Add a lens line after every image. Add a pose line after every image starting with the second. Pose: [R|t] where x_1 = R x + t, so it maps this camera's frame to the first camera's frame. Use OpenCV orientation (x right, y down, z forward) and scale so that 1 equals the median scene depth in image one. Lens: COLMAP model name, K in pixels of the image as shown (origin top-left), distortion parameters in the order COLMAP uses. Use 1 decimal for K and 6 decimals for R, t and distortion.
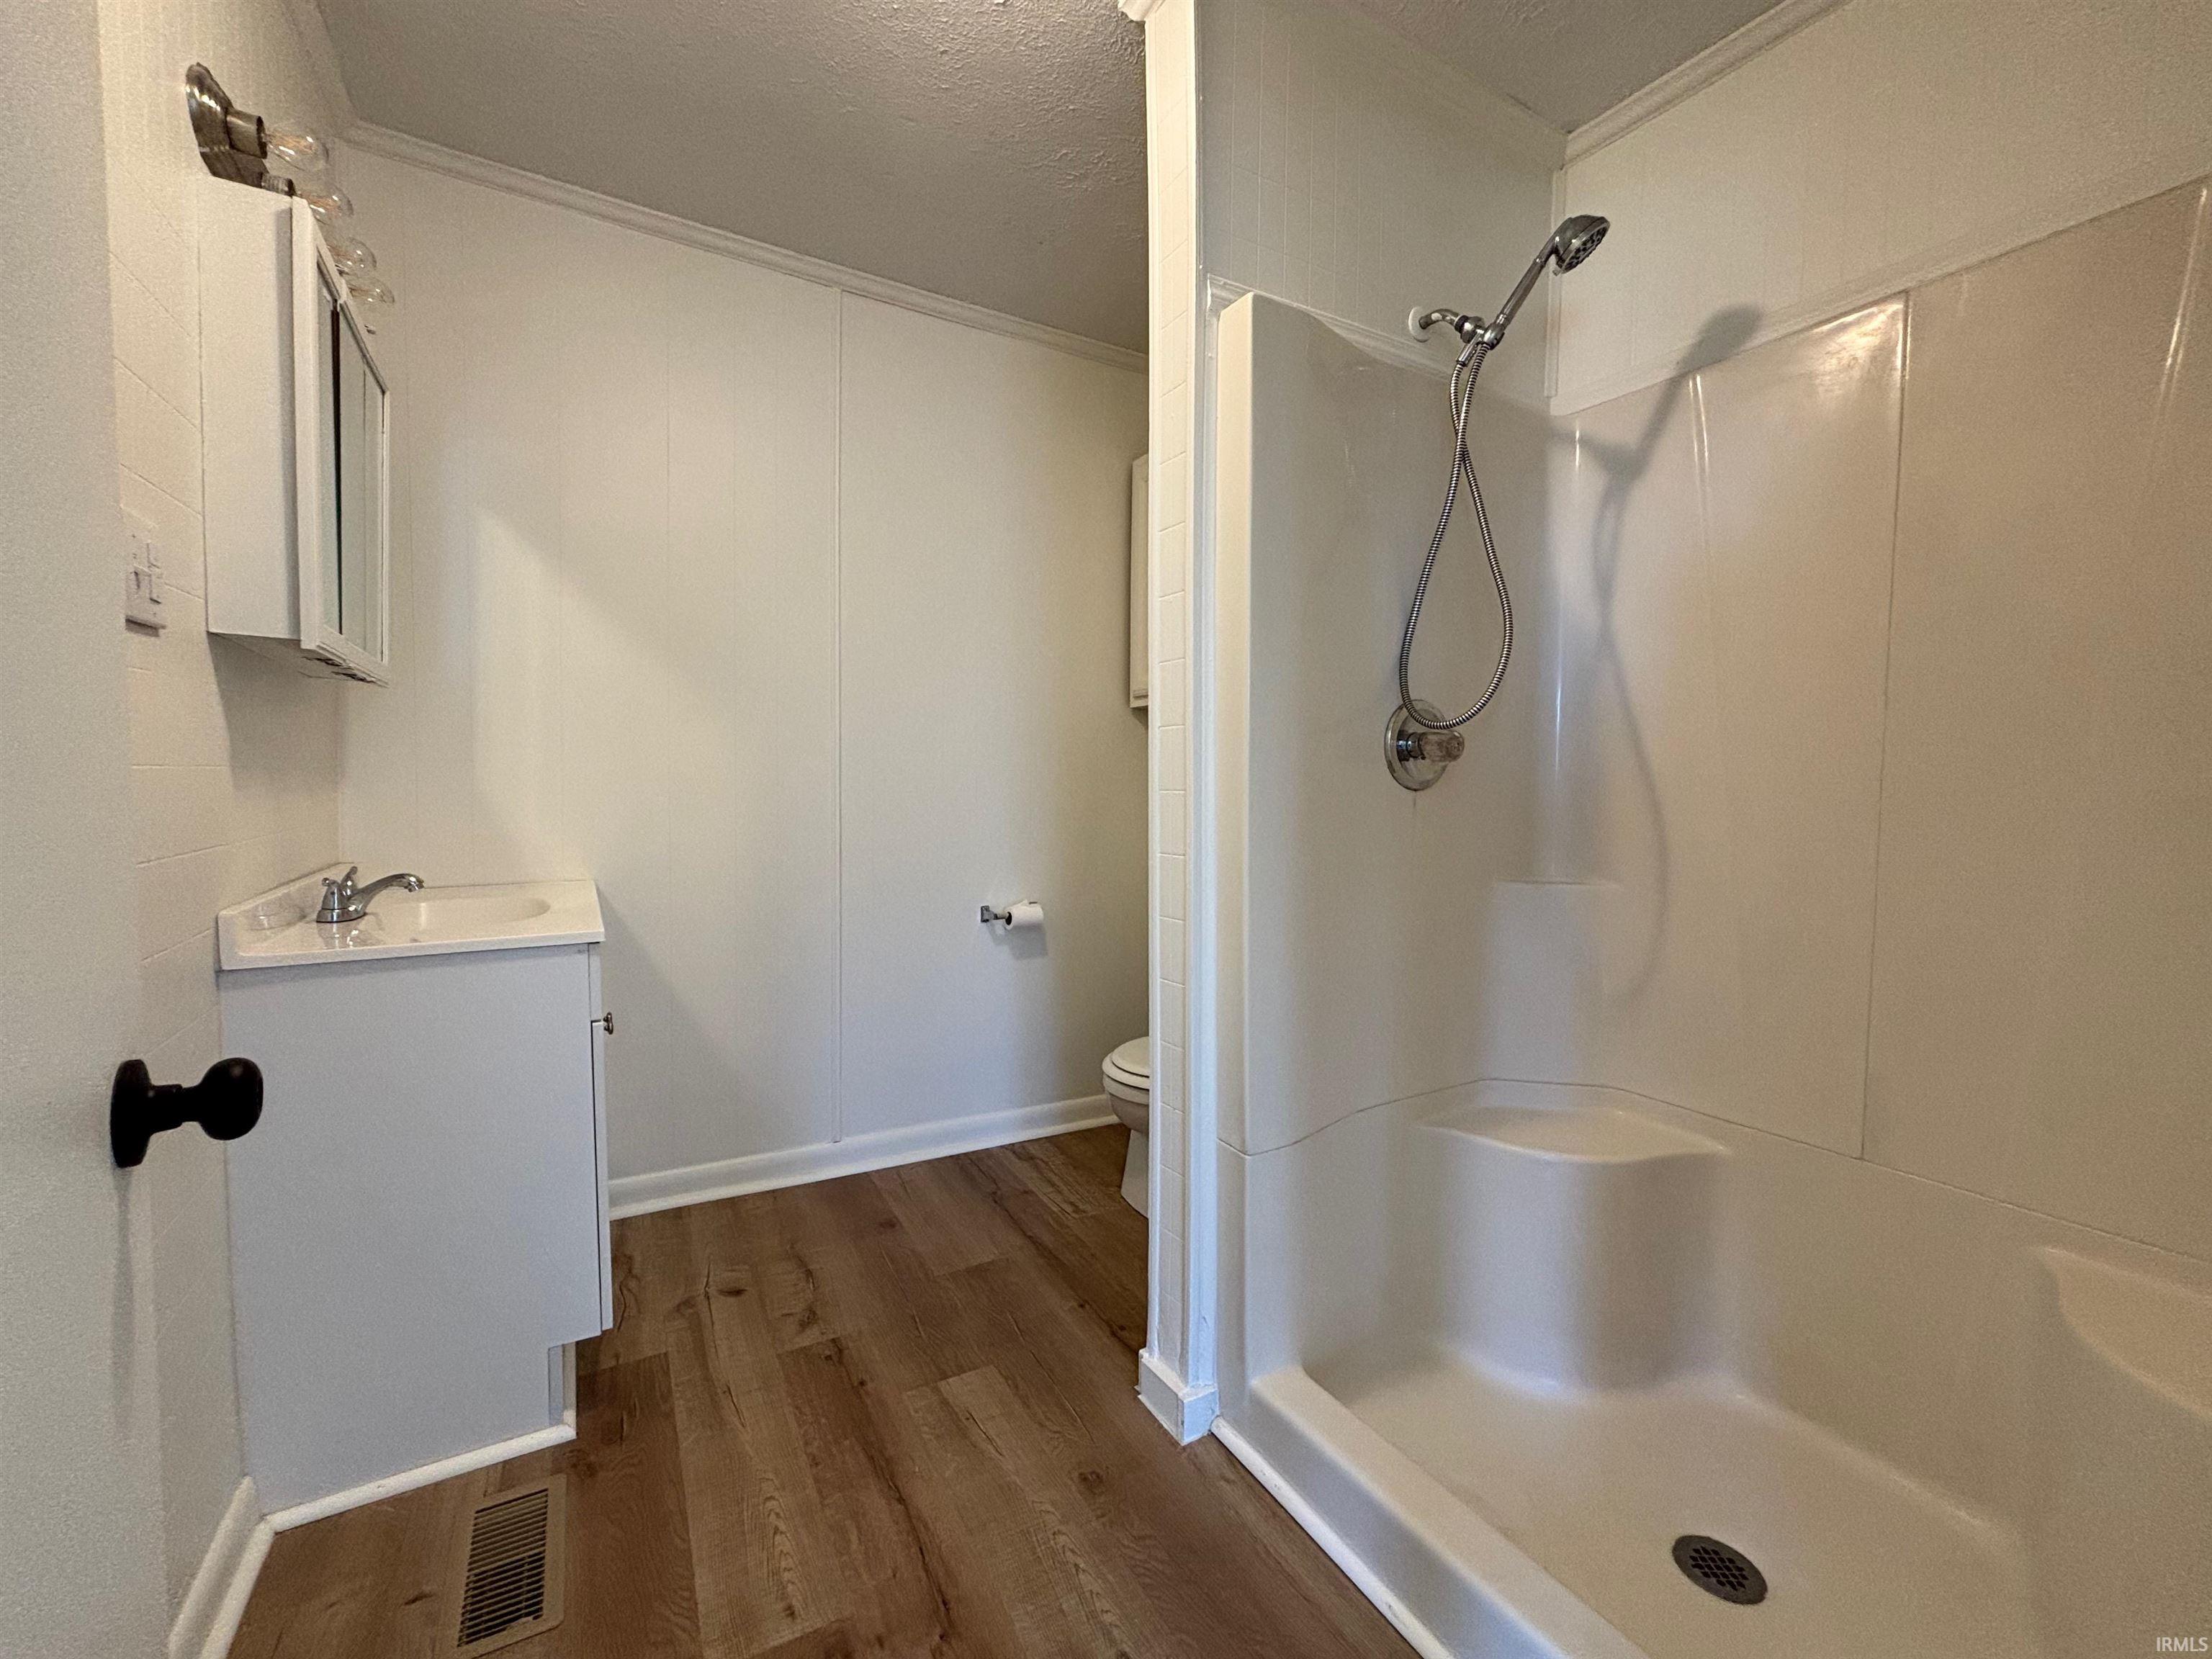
lens RADIAL K [[896.0, 0, 1095.3], [0, 896.0, 825.7], [0, 0, 1]] dist [0.011000, -0.000189]
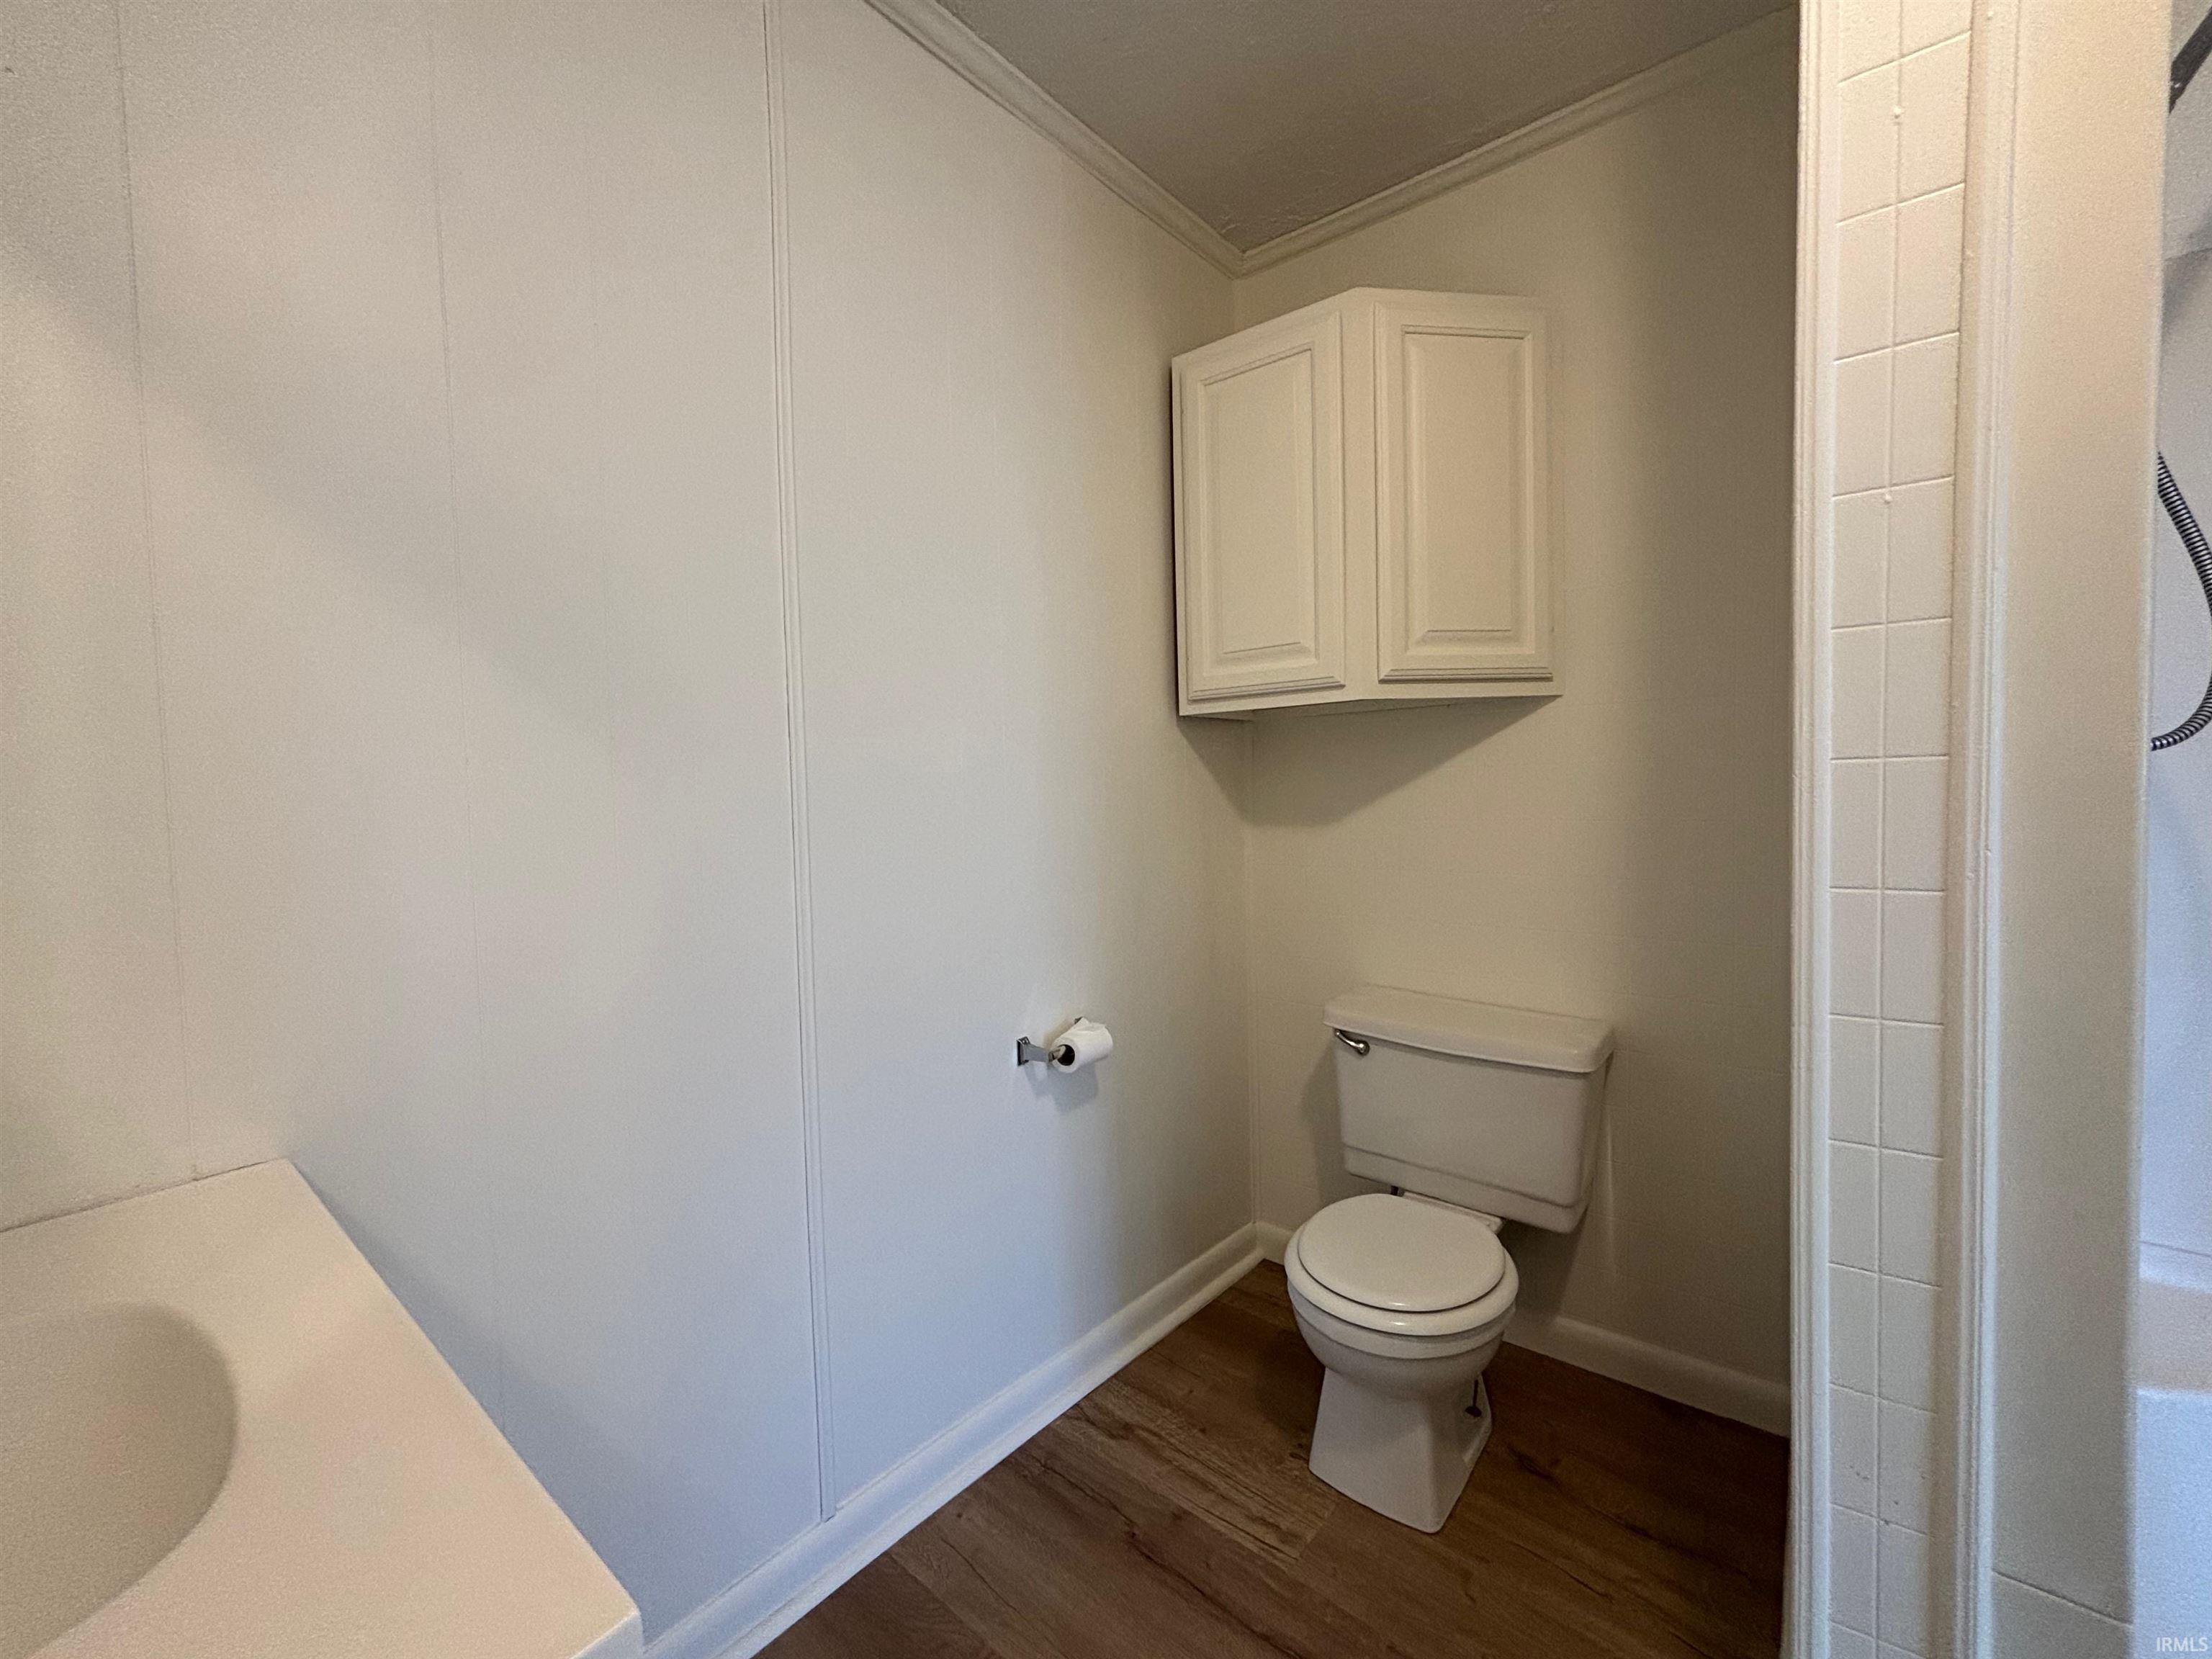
lens RADIAL K [[896.0, 0, 1095.3], [0, 896.0, 825.7], [0, 0, 1]] dist [0.011000, -0.000189]
pose [[0.931971, -0.052029, 0.358779, -0.295318], [0.051746, 0.998606, 0.010399, -0.061949], [-0.358820, 0.008874, 0.933364, 0.407369]]
